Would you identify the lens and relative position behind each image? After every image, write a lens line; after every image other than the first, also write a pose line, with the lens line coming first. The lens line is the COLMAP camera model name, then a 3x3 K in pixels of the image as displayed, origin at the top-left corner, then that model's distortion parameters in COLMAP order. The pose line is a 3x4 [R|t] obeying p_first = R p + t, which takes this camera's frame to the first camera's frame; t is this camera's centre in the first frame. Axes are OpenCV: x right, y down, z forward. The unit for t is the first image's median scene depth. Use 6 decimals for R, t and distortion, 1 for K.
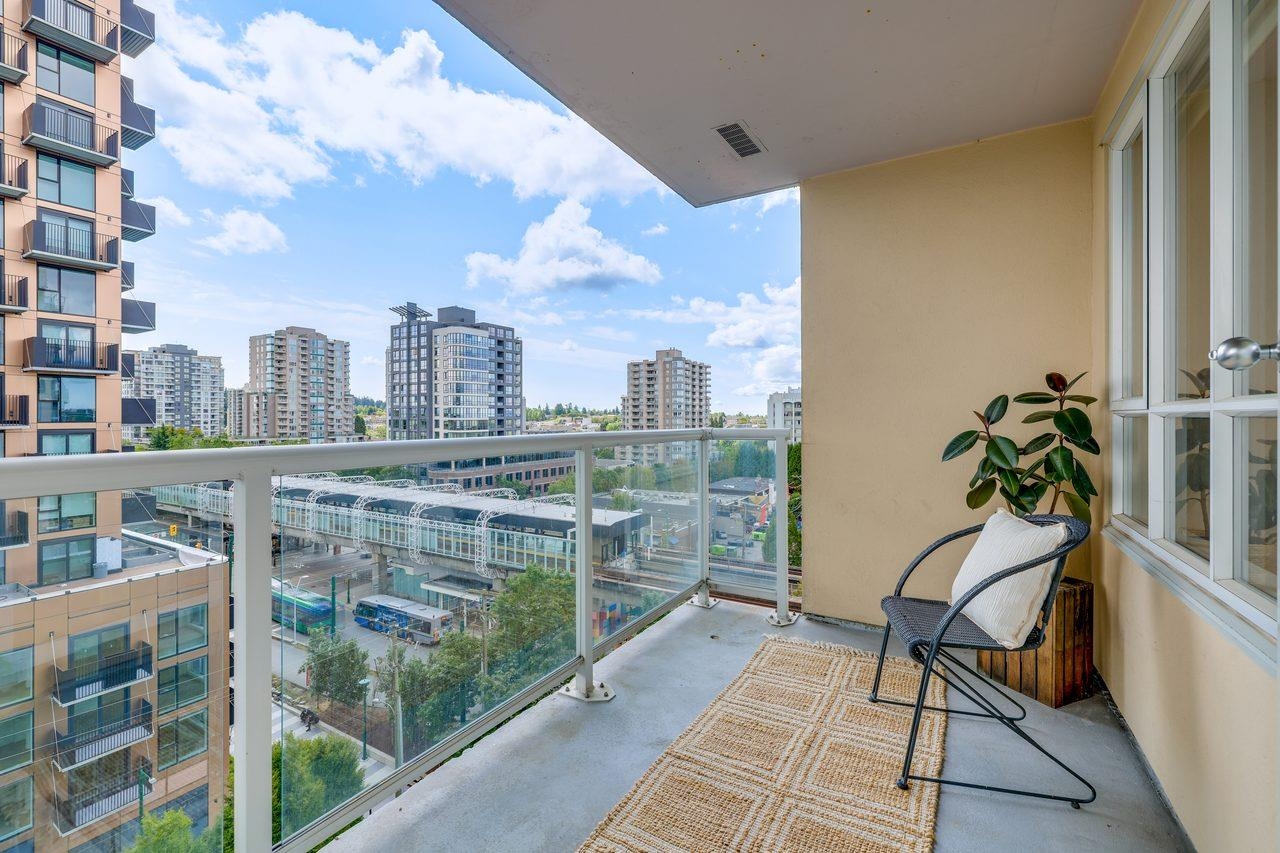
lens RADIAL K [[551.3, 0, 645.4], [0, 551.3, 418.2], [0, 0, 1]] dist [0.004158, 0.000459]
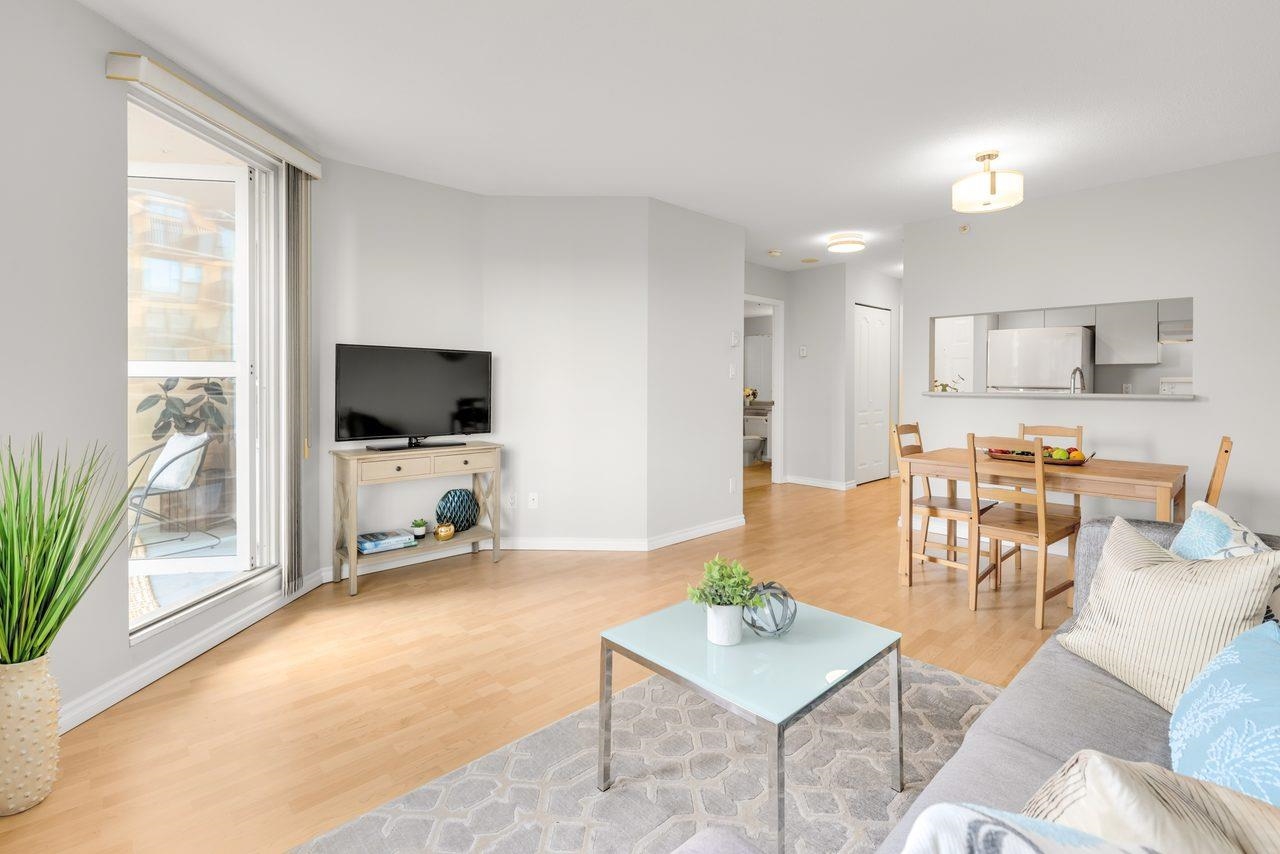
lens RADIAL K [[551.3, 0, 638.1], [0, 551.3, 395.2], [0, 0, 1]] dist [0.004158, 0.000459]
pose [[0.278386, -0.013822, 0.960370, -0.670847], [-0.000050, 0.999896, 0.014406, -0.000704], [-0.960469, -0.004058, 0.278357, -0.959905]]
